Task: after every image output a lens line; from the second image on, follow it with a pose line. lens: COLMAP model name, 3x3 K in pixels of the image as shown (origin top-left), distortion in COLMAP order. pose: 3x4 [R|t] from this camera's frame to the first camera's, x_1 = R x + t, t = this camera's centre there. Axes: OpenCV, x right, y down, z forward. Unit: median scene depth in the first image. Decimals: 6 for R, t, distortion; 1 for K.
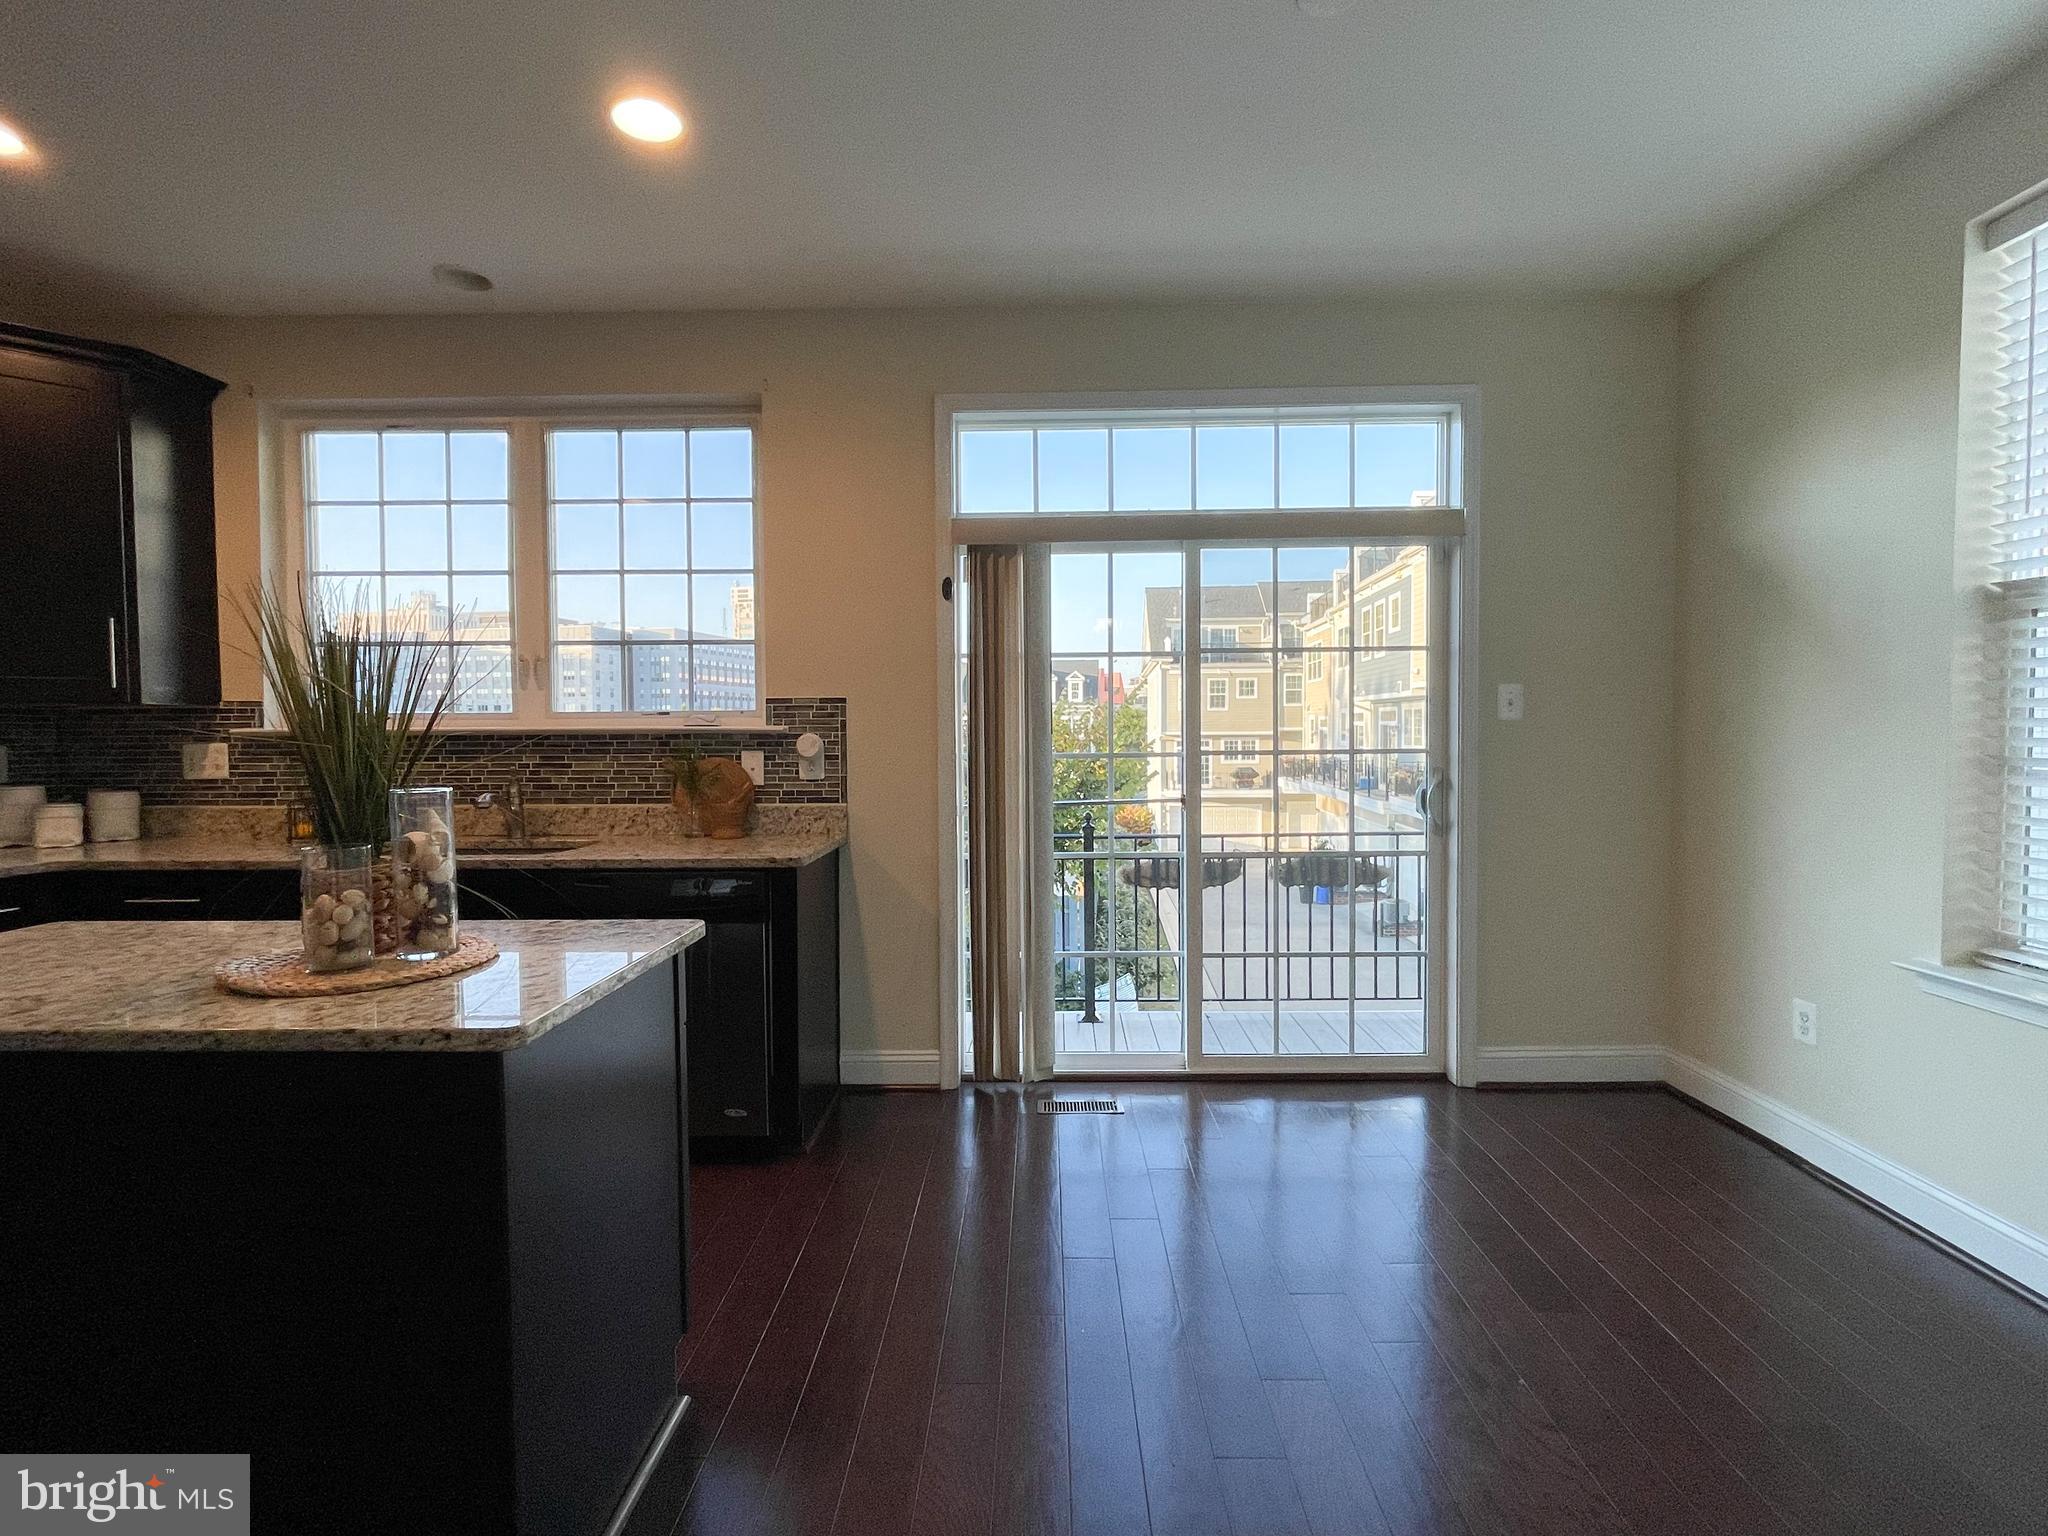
lens RADIAL K [[964.3, 0, 1025.2], [0, 964.3, 764.6], [0, 0, 1]] dist [-0.001519, -0.000895]
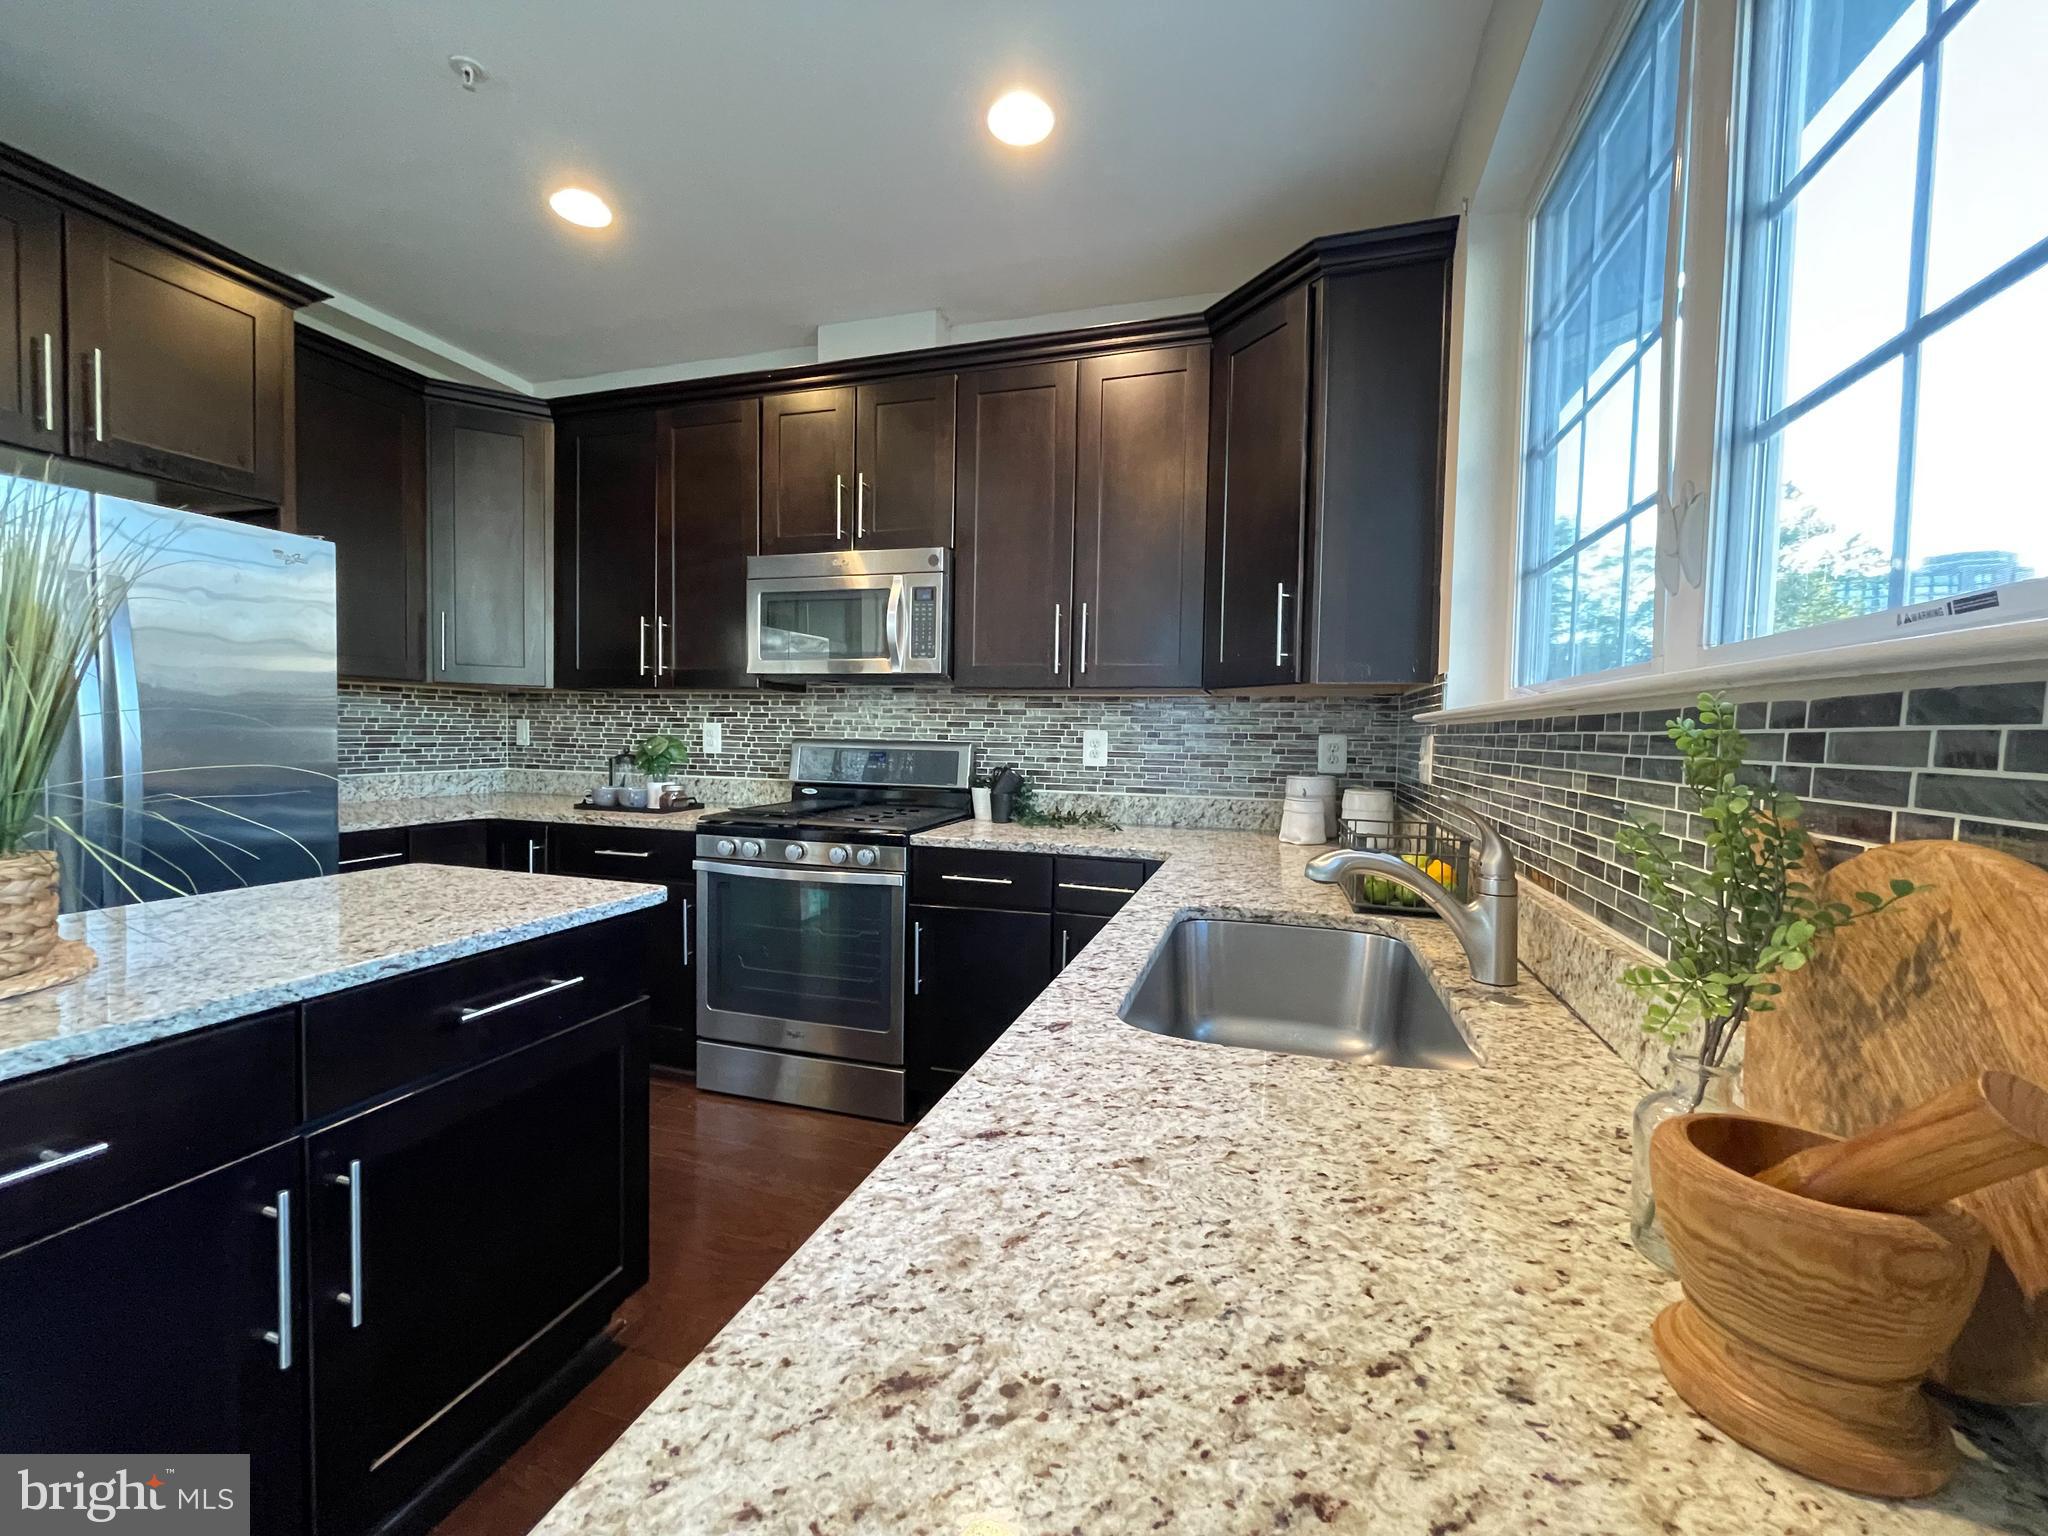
lens RADIAL K [[827.0, 0, 1024.7], [0, 827.0, 766.2], [0, 0, 1]] dist [-0.001312, -0.000403]
pose [[-0.282434, 0.039987, -0.958453, -0.157283], [-0.052907, 0.996961, 0.057184, -0.018679], [0.957827, 0.066860, -0.279460, 0.894337]]
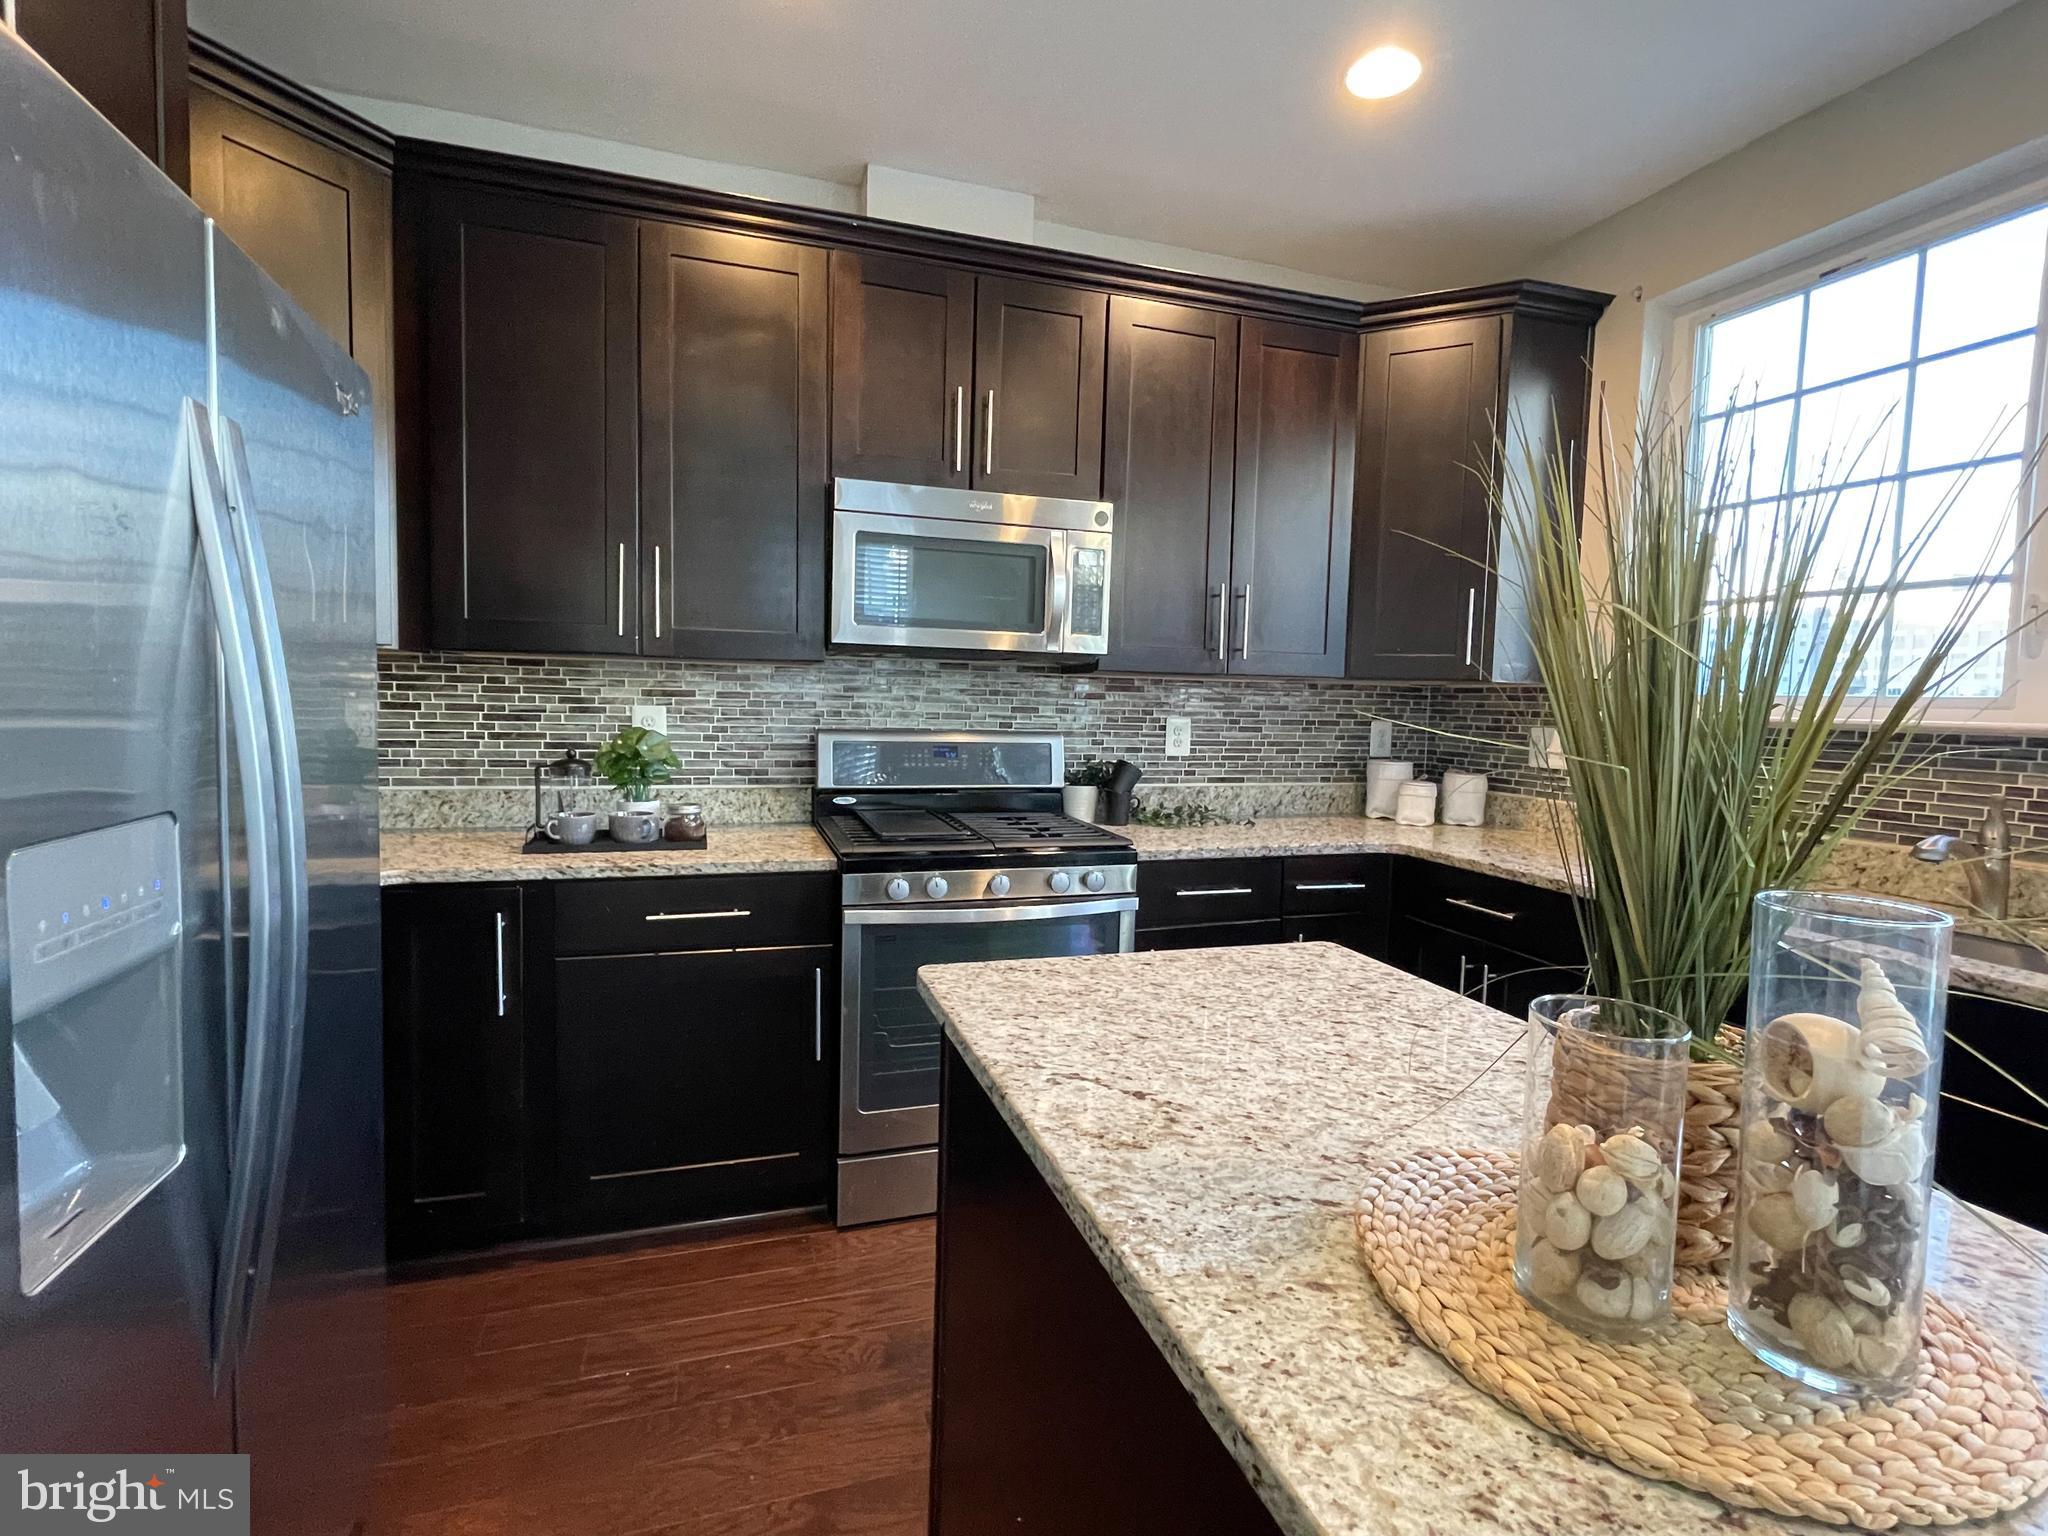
lens RADIAL K [[964.3, 0, 1025.2], [0, 964.3, 764.6], [0, 0, 1]] dist [-0.001519, -0.000895]
pose [[0.320149, 0.079729, -0.944006, -0.176908], [-0.062332, 0.996066, 0.062987, -0.014076], [0.945314, 0.038676, 0.323859, 0.267757]]
